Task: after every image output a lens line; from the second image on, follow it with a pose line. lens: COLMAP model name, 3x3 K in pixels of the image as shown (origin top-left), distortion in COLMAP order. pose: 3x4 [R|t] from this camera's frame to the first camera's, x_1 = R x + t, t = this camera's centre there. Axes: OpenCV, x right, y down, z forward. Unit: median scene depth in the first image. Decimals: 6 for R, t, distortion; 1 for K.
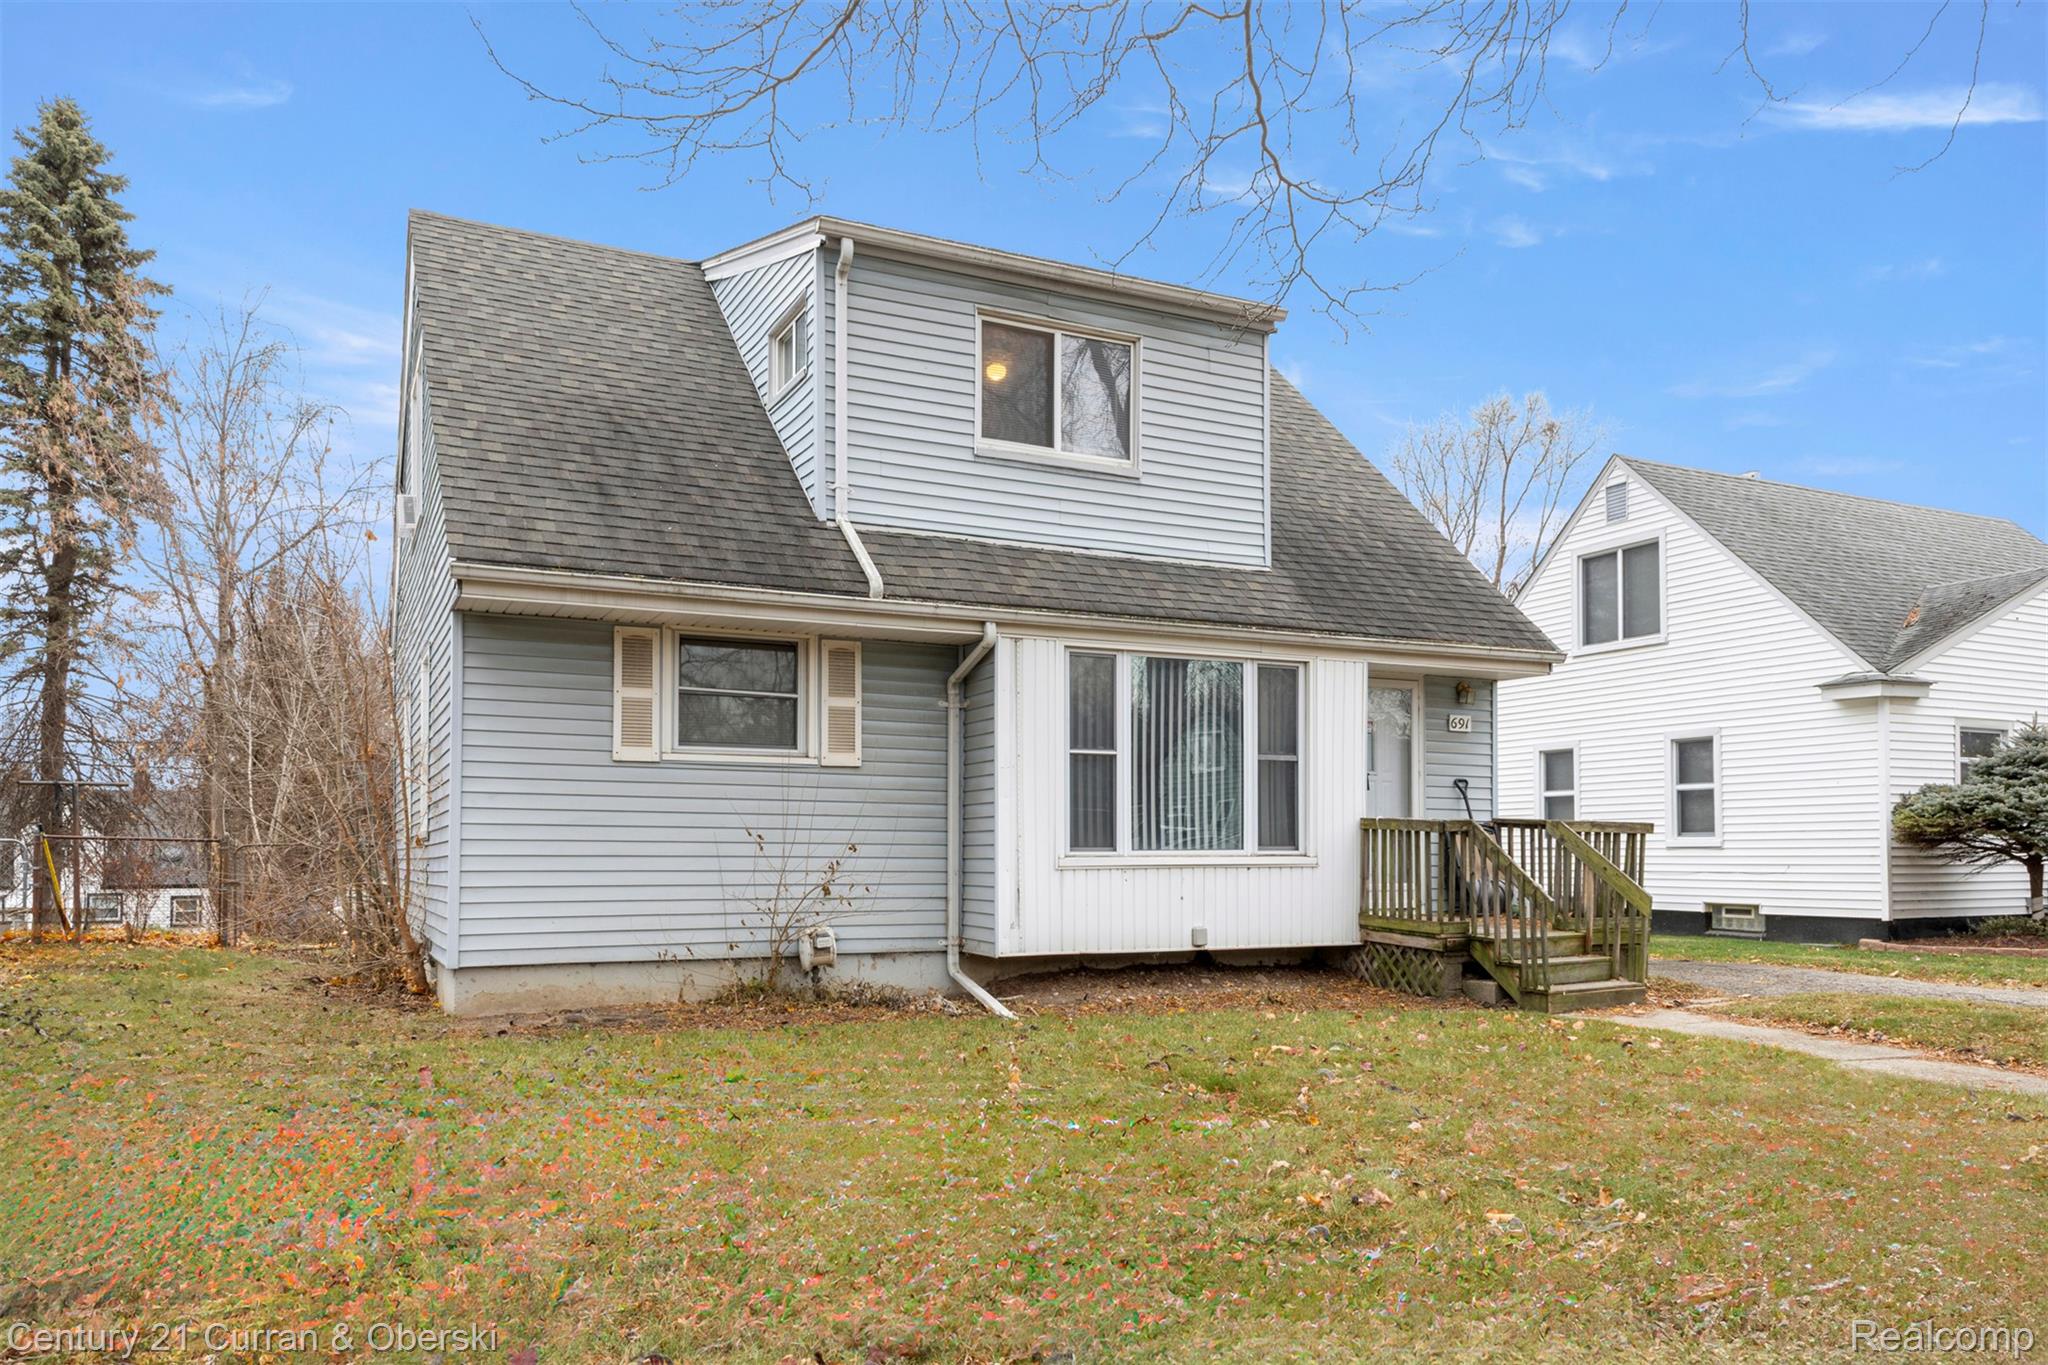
lens RADIAL K [[1470.4, 0, 1024.5], [0, 1470.4, 680.9], [0, 0, 1]] dist [0.041798, 0.000625]
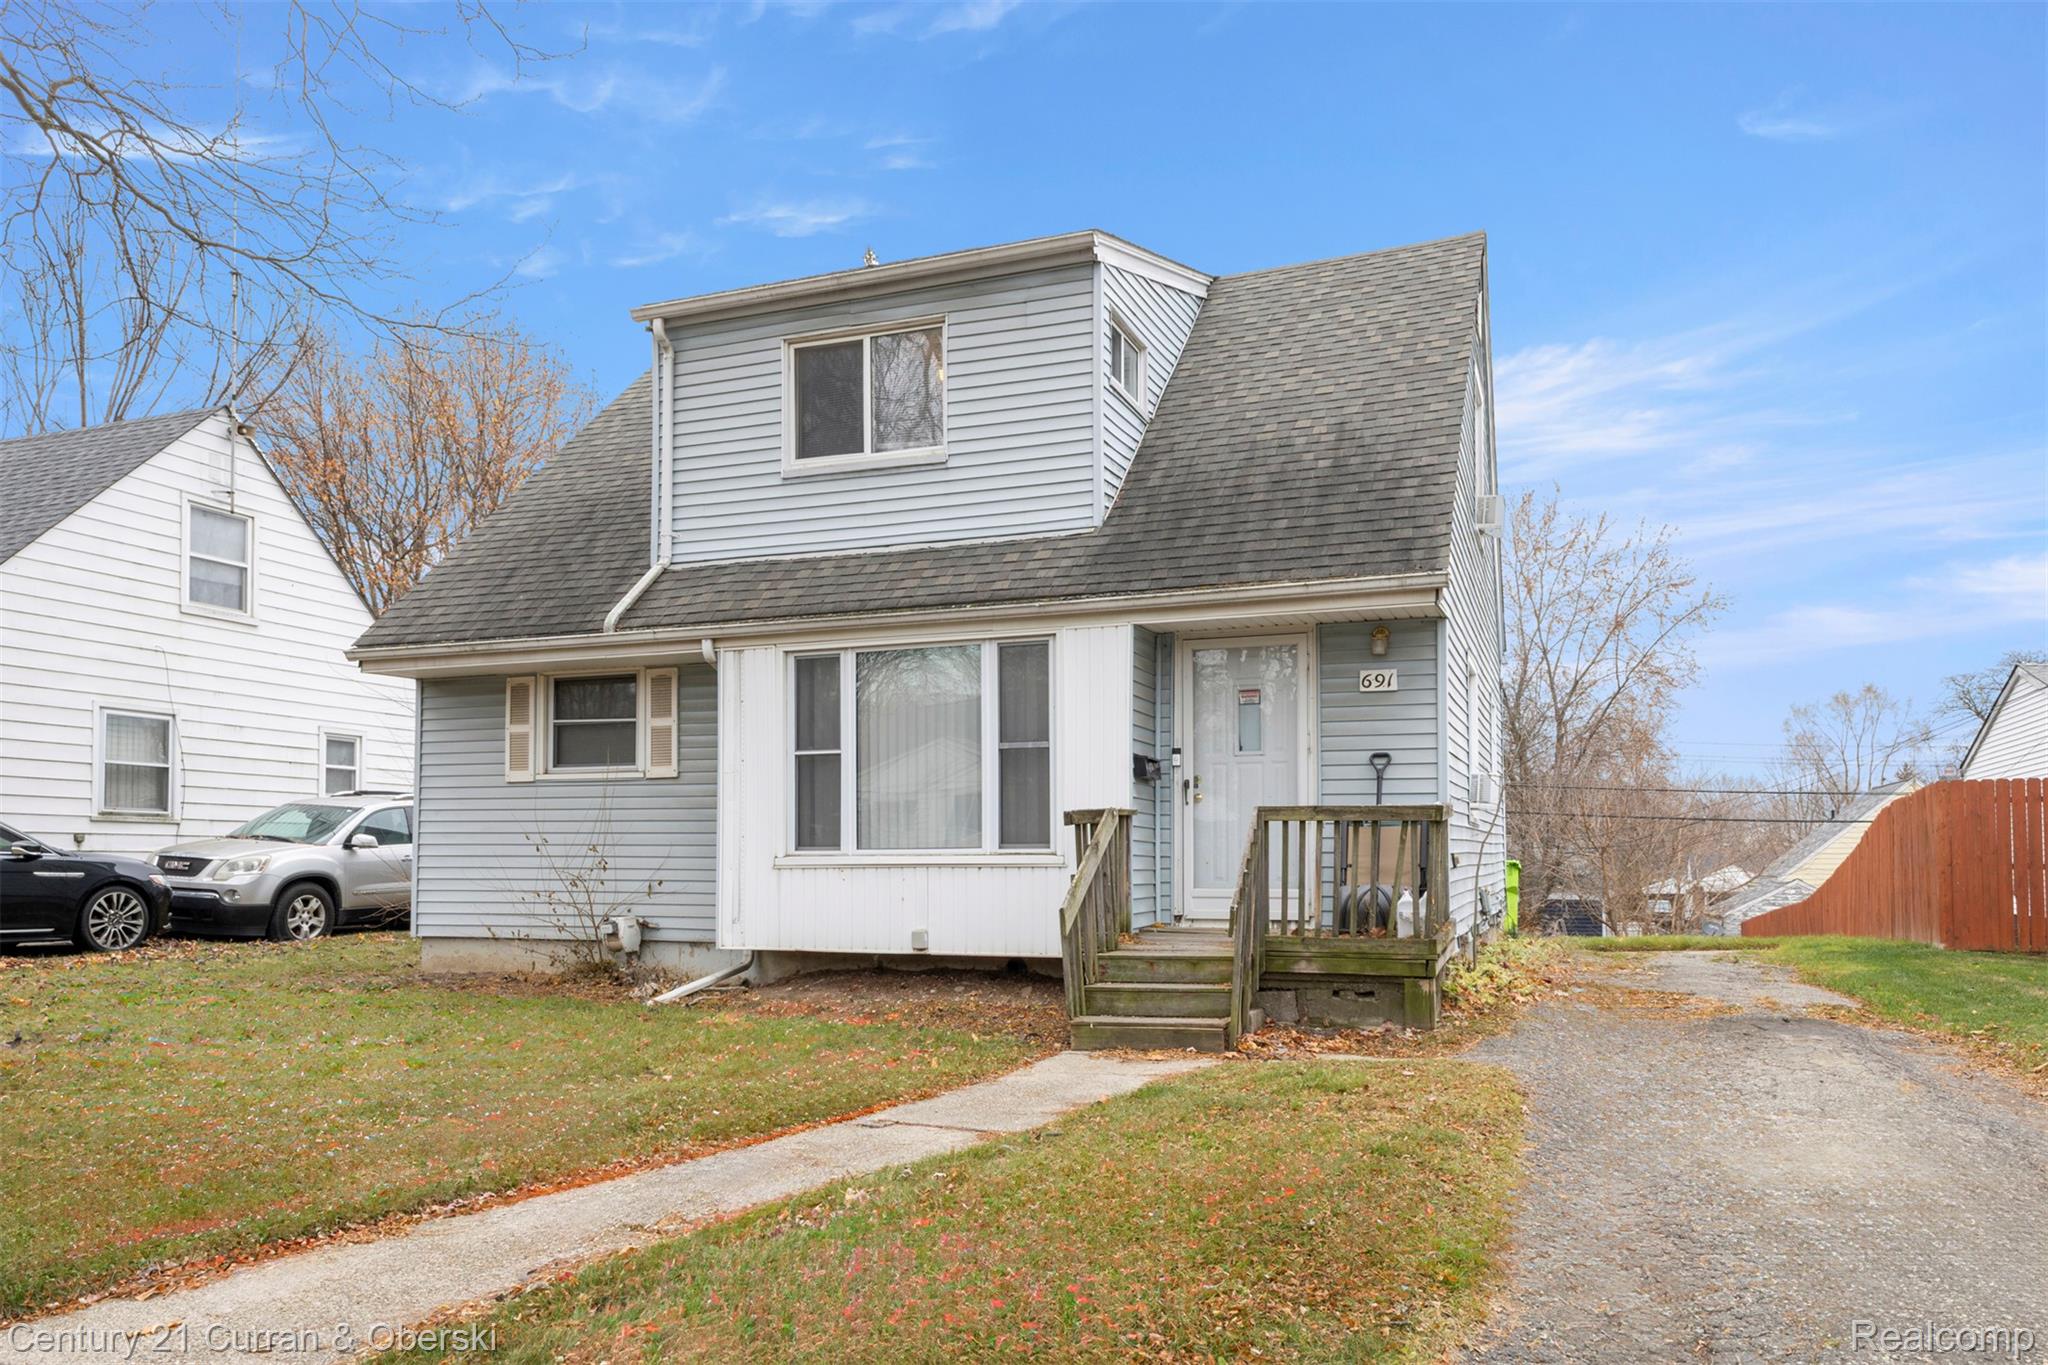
lens RADIAL K [[1470.4, 0, 1027.4], [0, 1470.4, 683.0], [0, 0, 1]] dist [0.041798, 0.000625]
pose [[0.664477, -0.088572, -0.742041, 0.891568], [0.088819, 0.995274, -0.039264, 0.052971], [0.742011, -0.039817, 0.669204, 0.428230]]
